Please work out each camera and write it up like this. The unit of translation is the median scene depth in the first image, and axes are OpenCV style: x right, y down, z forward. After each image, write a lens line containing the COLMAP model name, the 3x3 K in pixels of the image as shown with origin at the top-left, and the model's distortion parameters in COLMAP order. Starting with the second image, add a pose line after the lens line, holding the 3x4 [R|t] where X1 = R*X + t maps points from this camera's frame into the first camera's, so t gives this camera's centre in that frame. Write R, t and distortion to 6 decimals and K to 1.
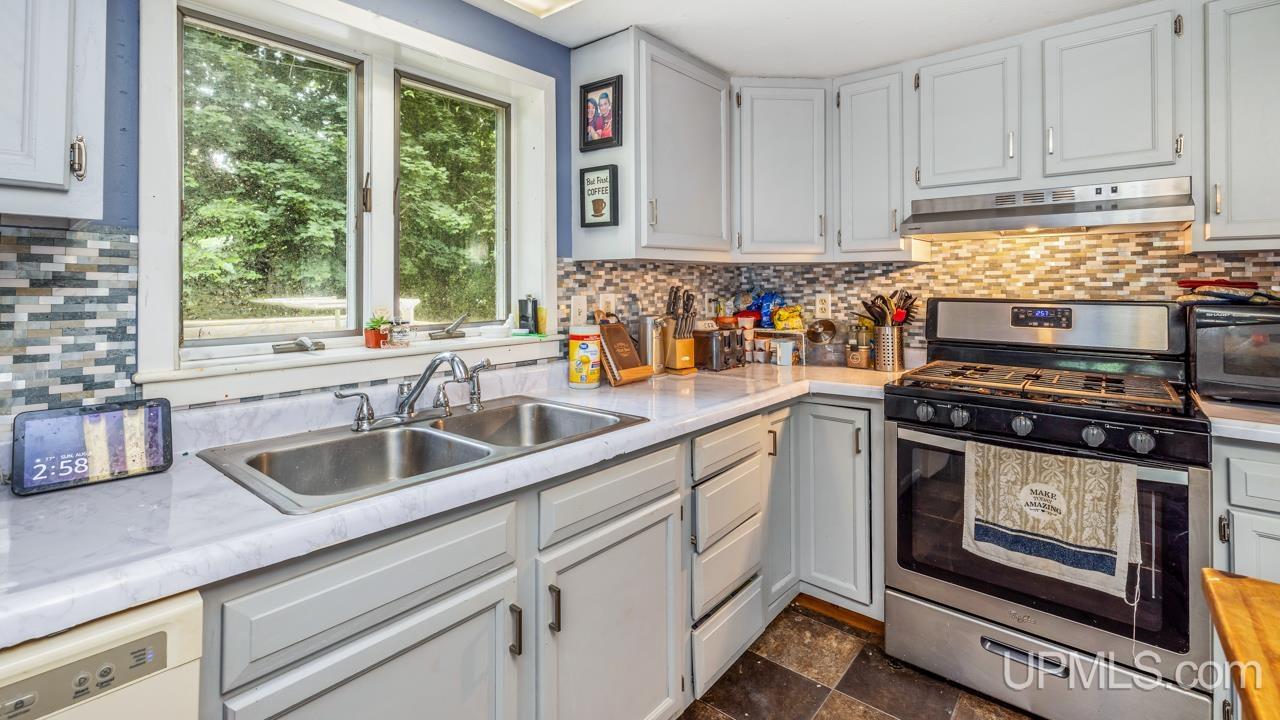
lens RADIAL K [[563.7, 0, 640.0], [0, 563.7, 360.0], [0, 0, 1]] dist [-0.000687, -0.000001]
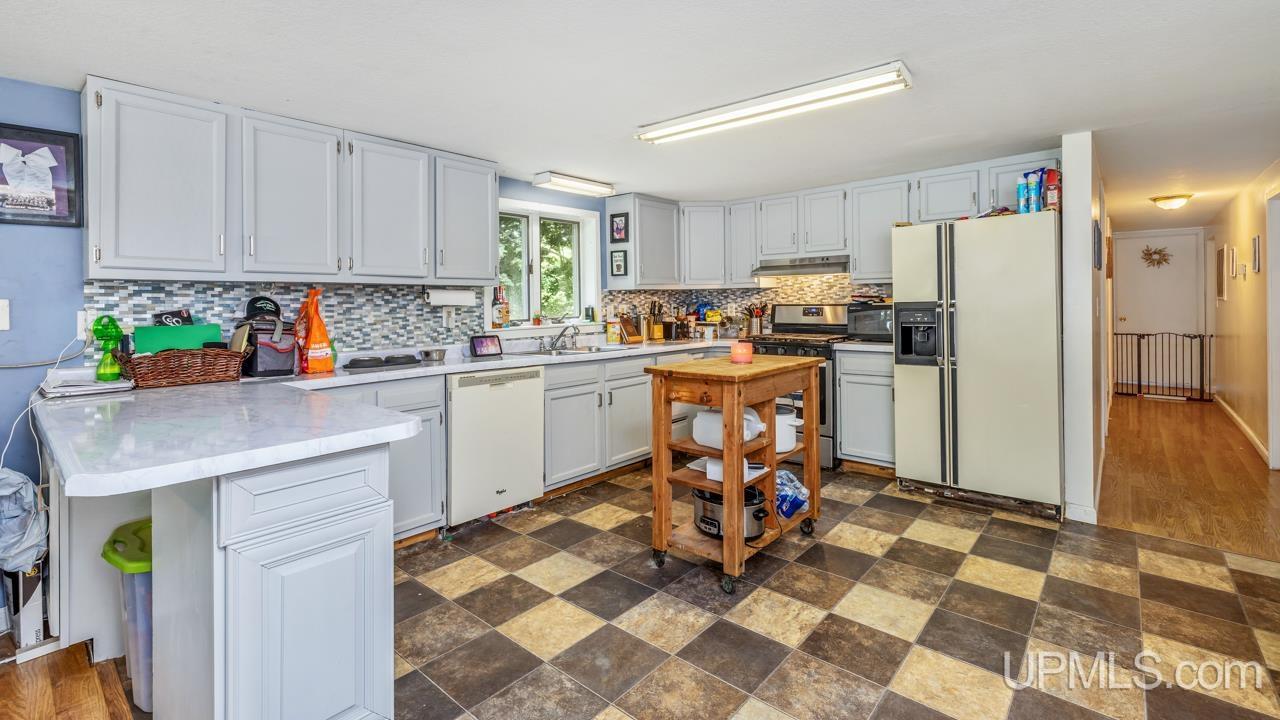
lens RADIAL K [[563.7, 0, 640.0], [0, 563.7, 360.0], [0, 0, 1]] dist [-0.000687, -0.000001]
pose [[0.999810, -0.013459, -0.014110, 0.037062], [0.013057, 0.999517, -0.028194, 0.158848], [0.014483, 0.028005, 0.999503, -1.174261]]
